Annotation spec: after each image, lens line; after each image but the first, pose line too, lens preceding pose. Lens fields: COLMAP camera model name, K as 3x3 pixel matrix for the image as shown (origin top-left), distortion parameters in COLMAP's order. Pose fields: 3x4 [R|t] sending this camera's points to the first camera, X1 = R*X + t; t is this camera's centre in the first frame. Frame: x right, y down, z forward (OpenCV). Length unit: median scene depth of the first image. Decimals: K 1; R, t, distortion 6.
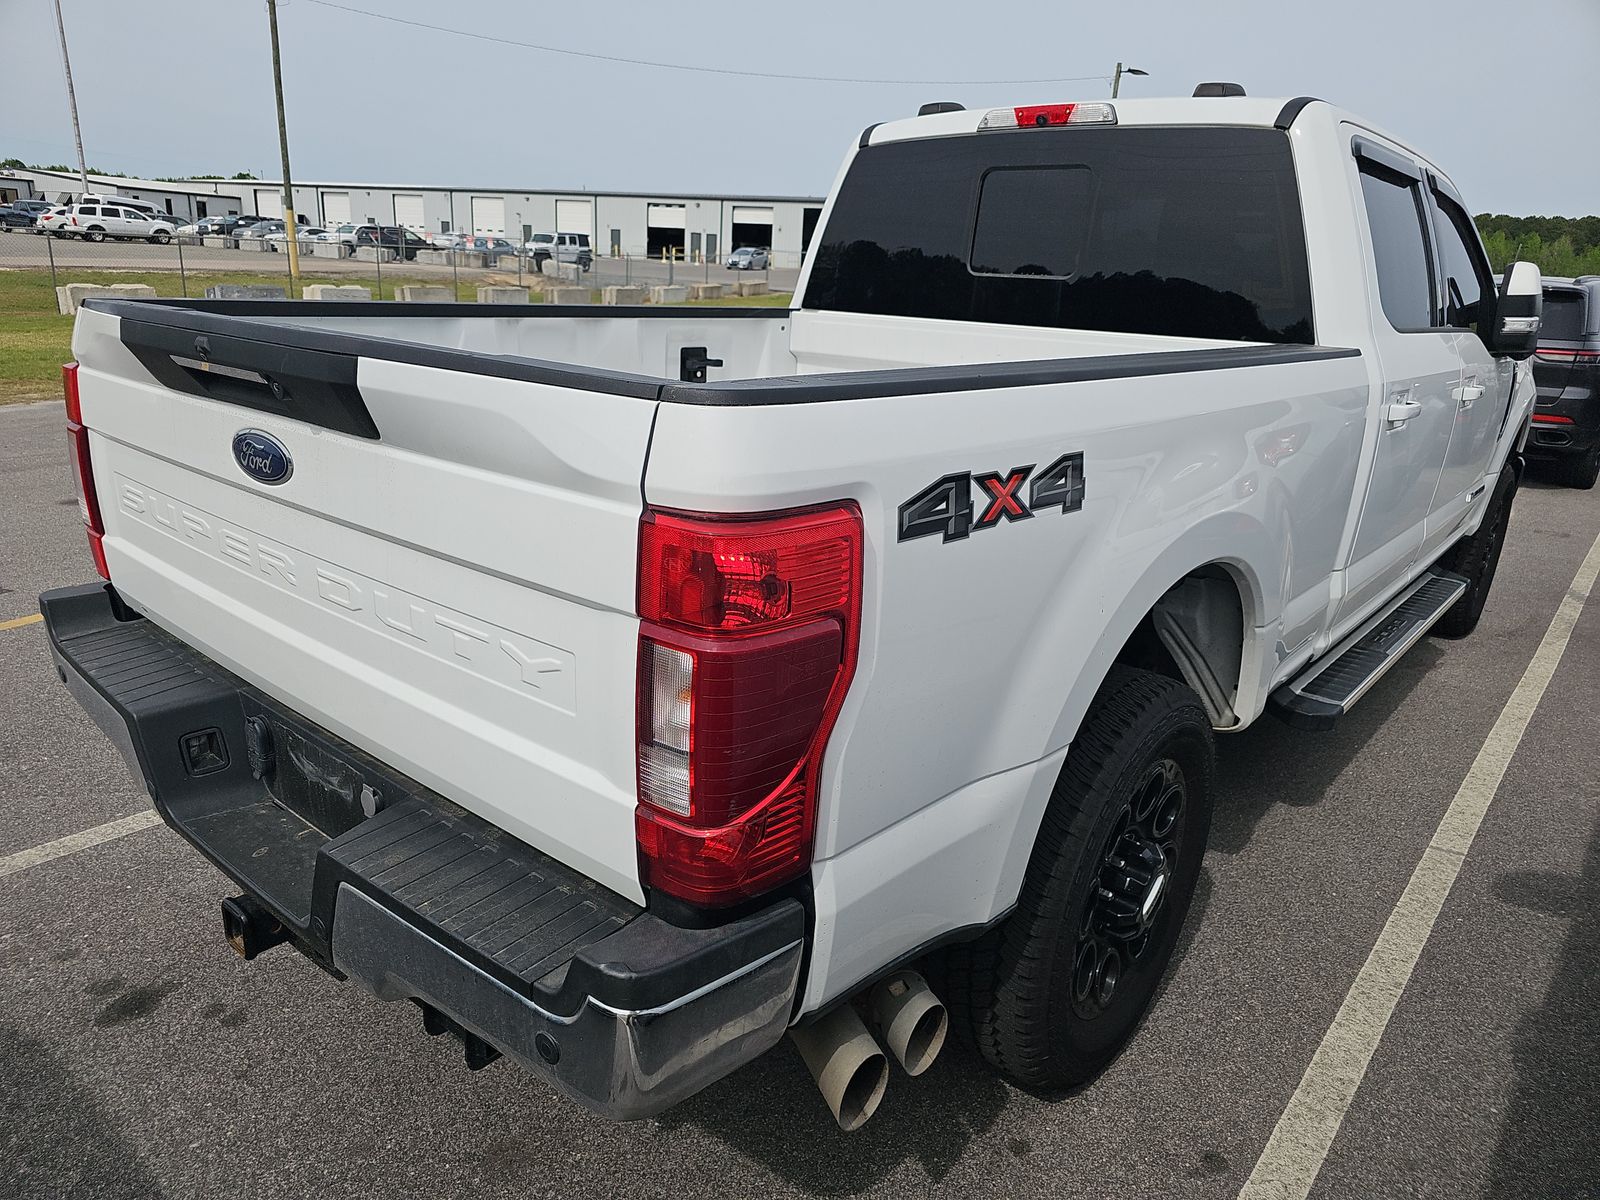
lens RADIAL K [[1073.3, 0, 801.4], [0, 1073.3, 635.8], [0, 0, 1]] dist [0.005863, 0.001233]
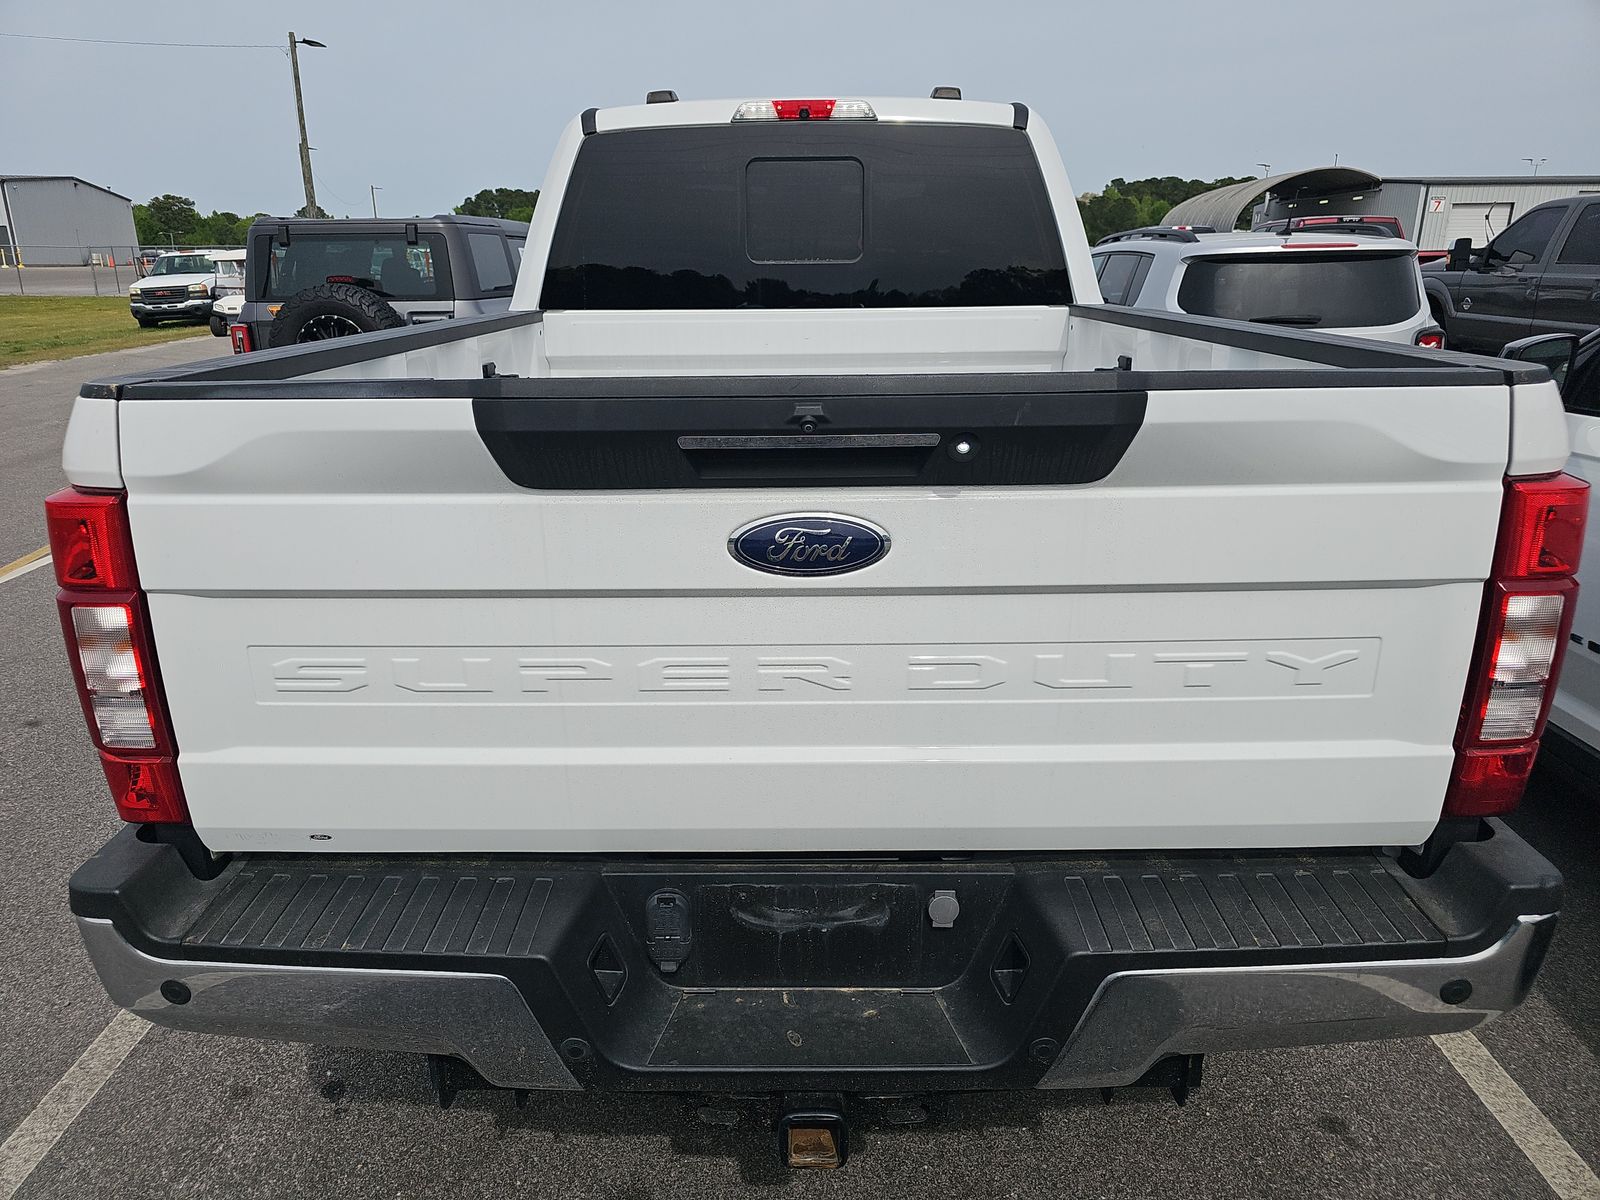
lens RADIAL K [[1069.6, 0, 800.0], [0, 1069.6, 600.0], [0, 0, 1]] dist [0.006838, 0.001744]
pose [[0.765285, -0.245898, 0.594872, -0.543574], [0.249950, 0.965160, 0.077407, -0.104177], [-0.593181, 0.089449, 0.800085, 0.208456]]
